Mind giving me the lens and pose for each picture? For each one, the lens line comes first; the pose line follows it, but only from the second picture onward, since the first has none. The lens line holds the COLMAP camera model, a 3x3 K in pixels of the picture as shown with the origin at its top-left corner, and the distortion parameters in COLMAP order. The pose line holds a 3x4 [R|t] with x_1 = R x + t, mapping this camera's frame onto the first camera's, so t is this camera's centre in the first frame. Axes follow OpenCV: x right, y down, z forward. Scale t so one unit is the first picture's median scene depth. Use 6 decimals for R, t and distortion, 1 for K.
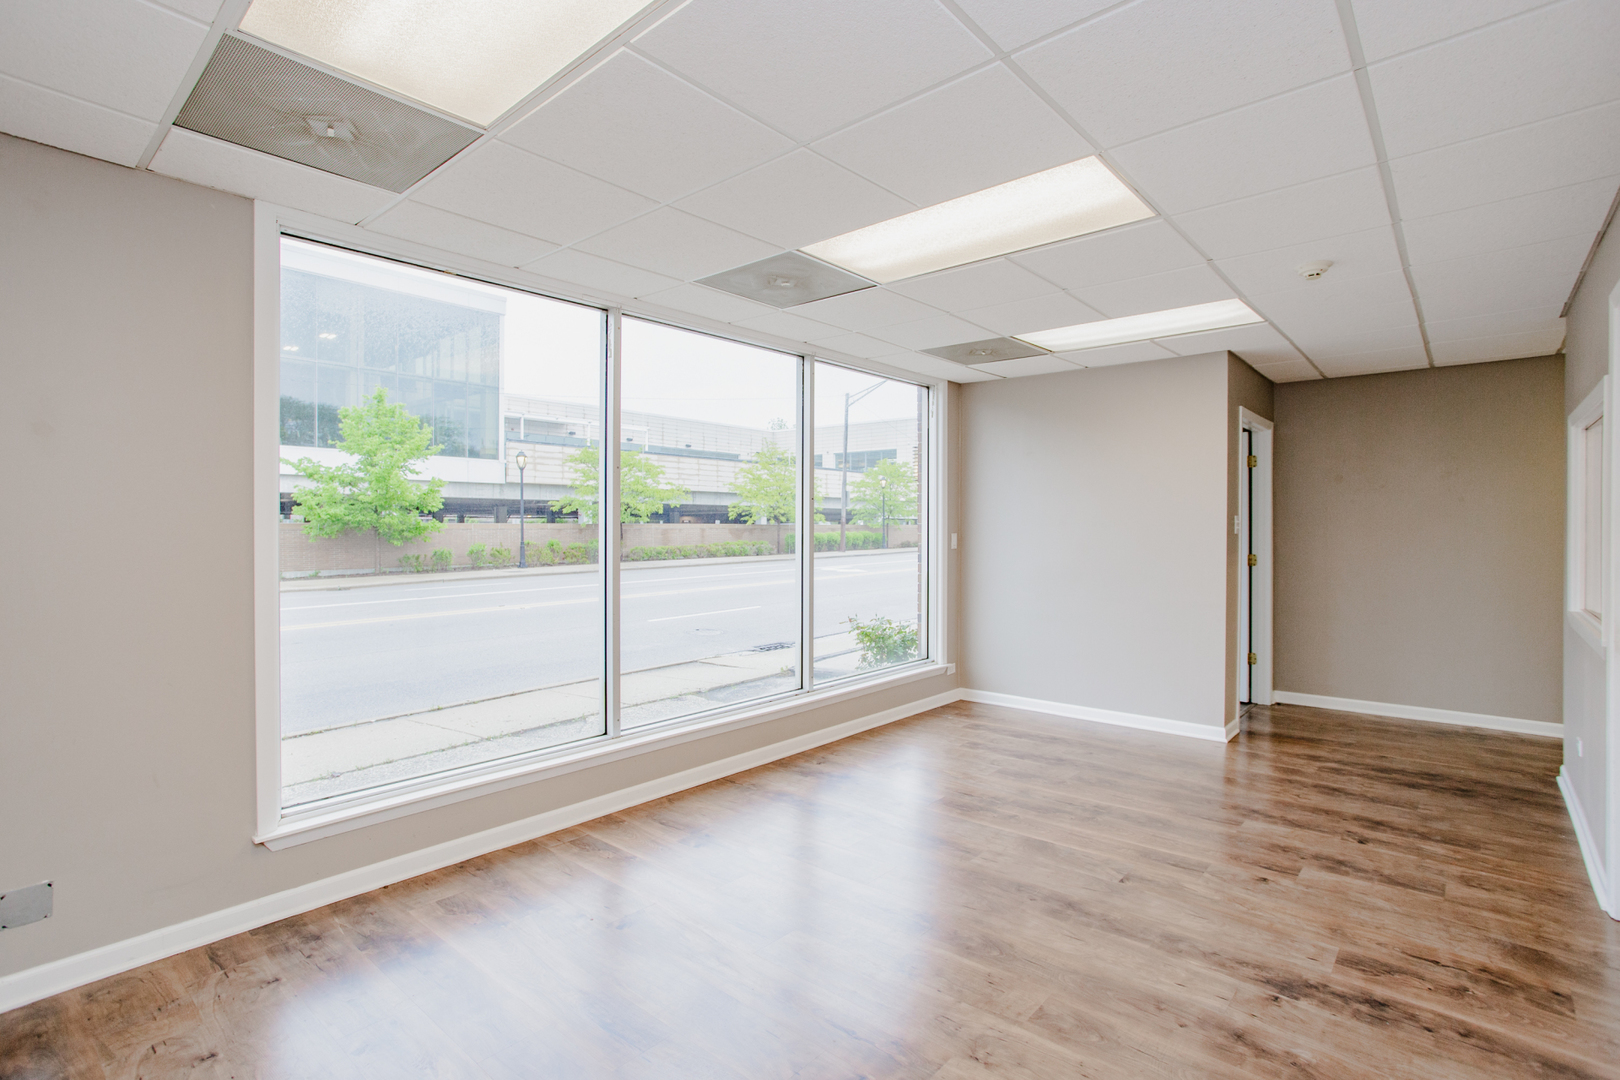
lens RADIAL K [[790.8, 0, 798.9], [0, 790.8, 514.8], [0, 0, 1]] dist [-0.047444, 0.030006]
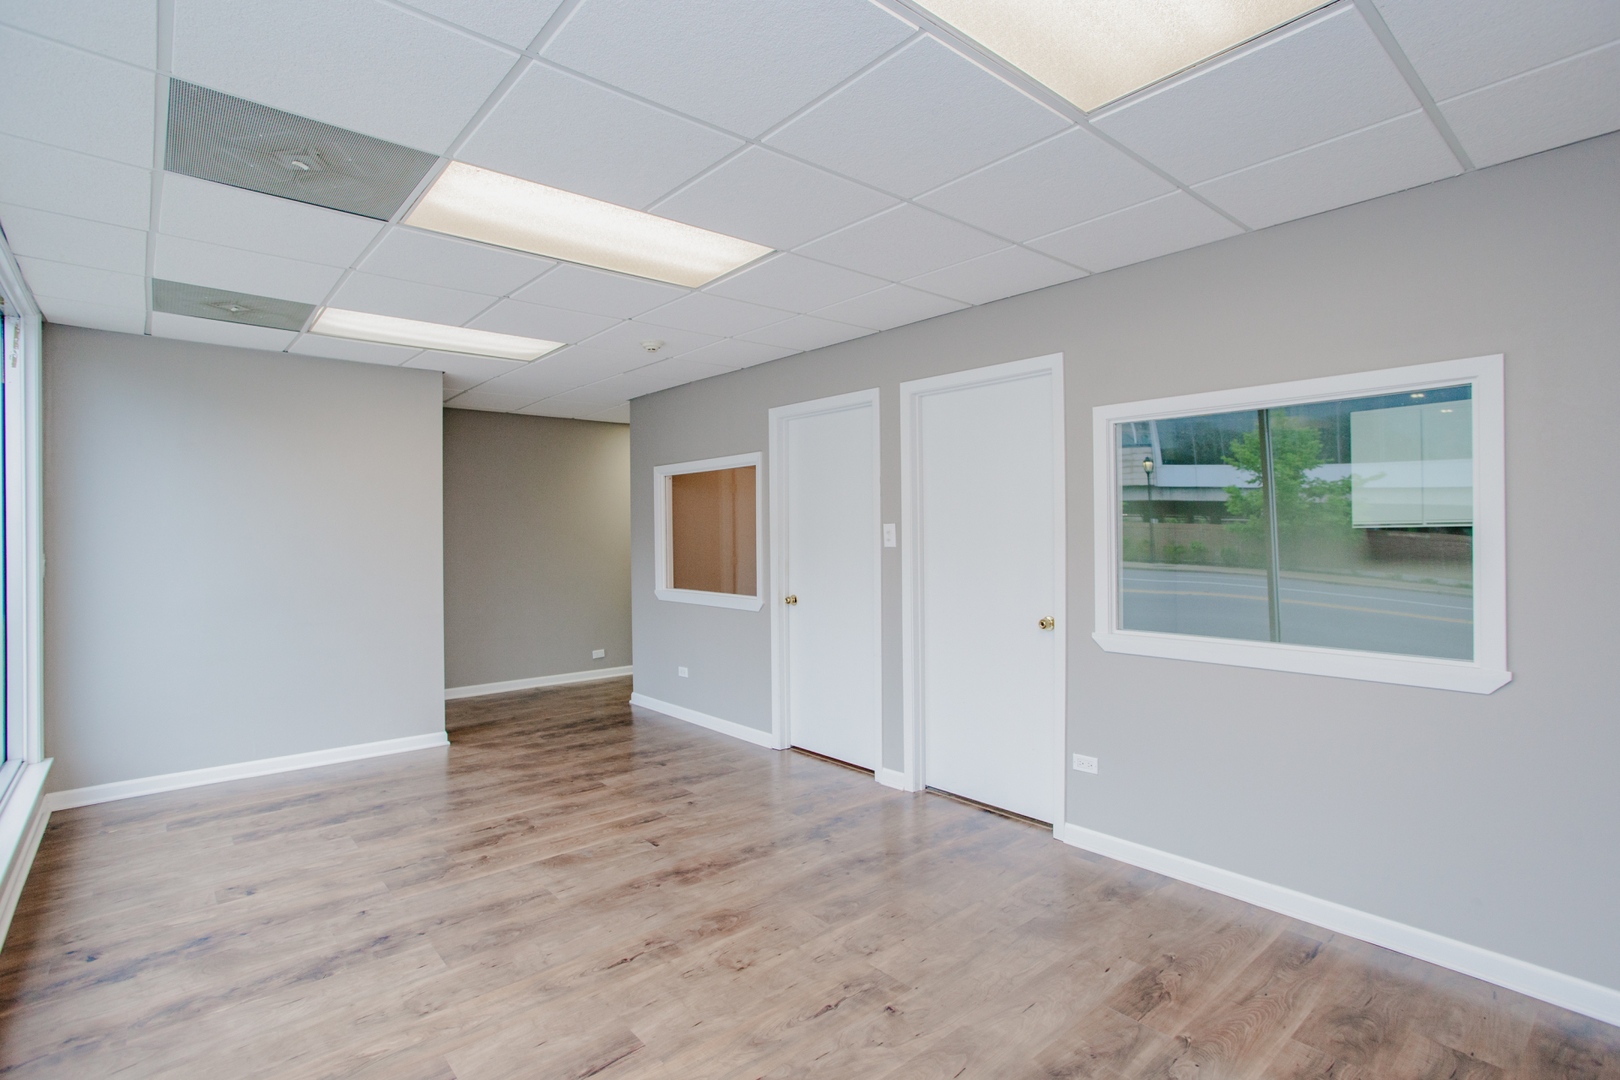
lens RADIAL K [[790.1, 0, 810.0], [0, 790.1, 540.0], [0, 0, 1]] dist [-0.054157, 0.034291]
pose [[0.132934, -0.011117, 0.991063, -0.586717], [-0.005345, 0.999915, 0.011934, 0.001154], [-0.991111, -0.006884, 0.132863, 0.518371]]
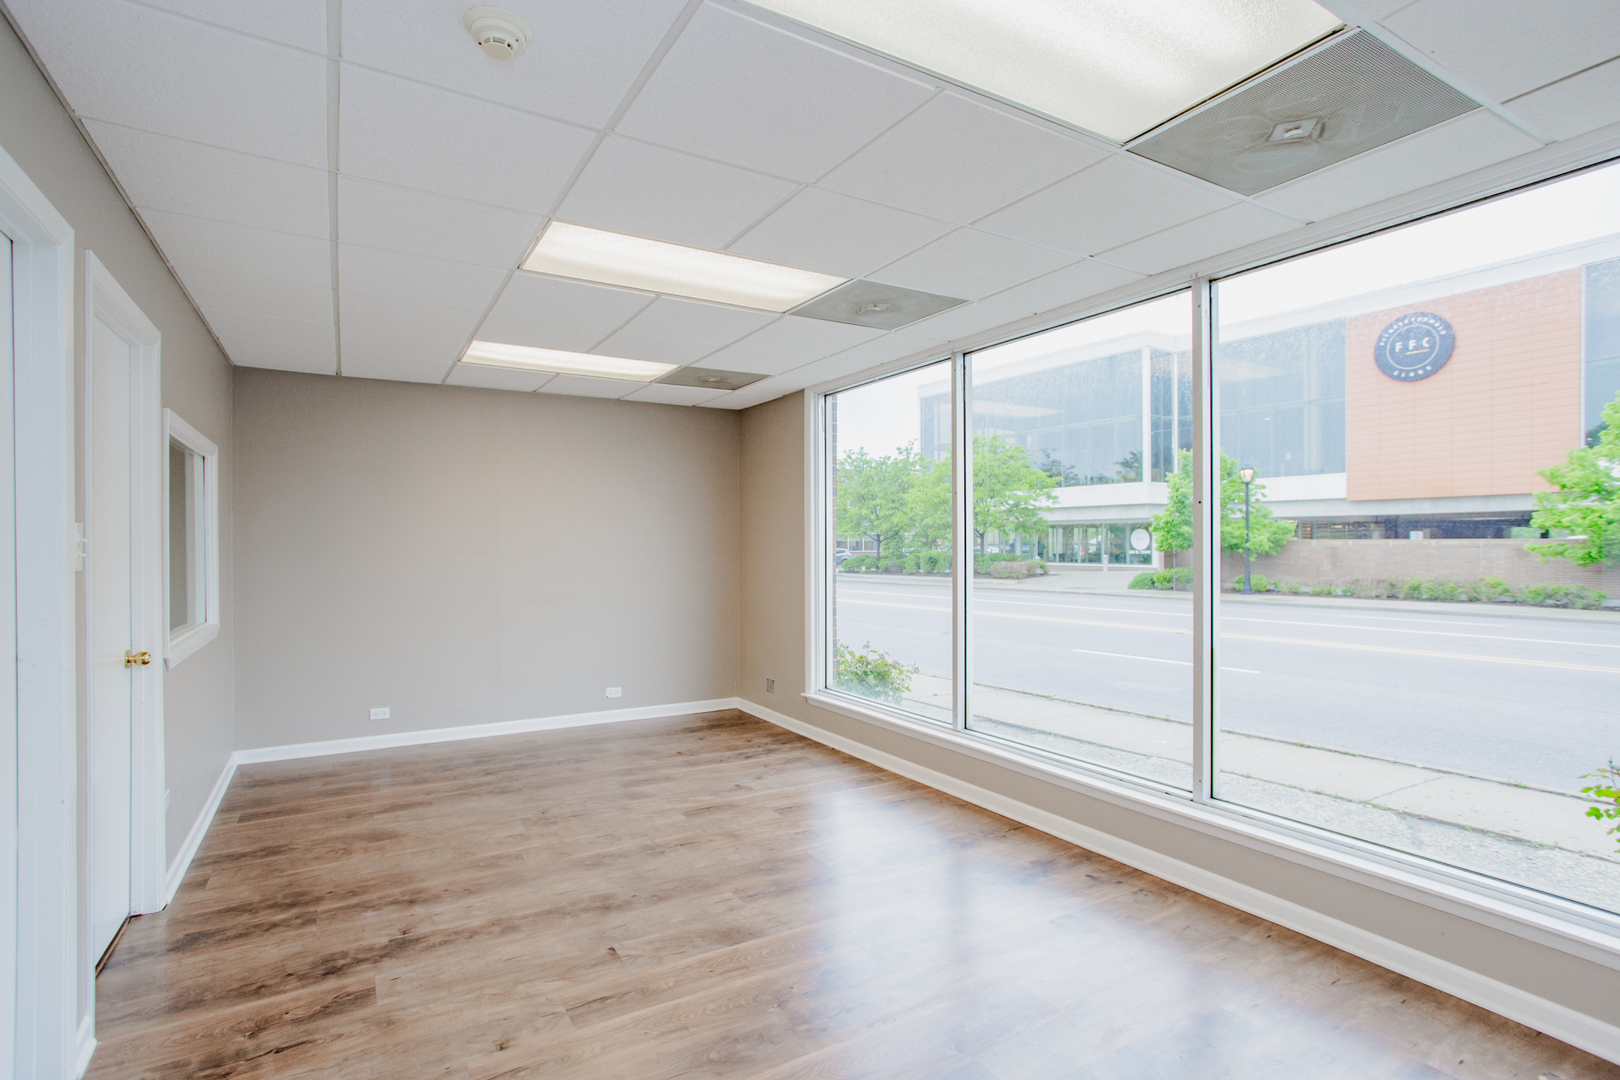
lens RADIAL K [[790.1, 0, 810.0], [0, 790.1, 540.0], [0, 0, 1]] dist [-0.054157, 0.034291]
pose [[-0.303077, -0.004055, -0.952957, 0.990001], [0.014977, 0.999847, -0.009018, 0.015534], [0.952848, -0.017006, -0.302970, 1.240848]]
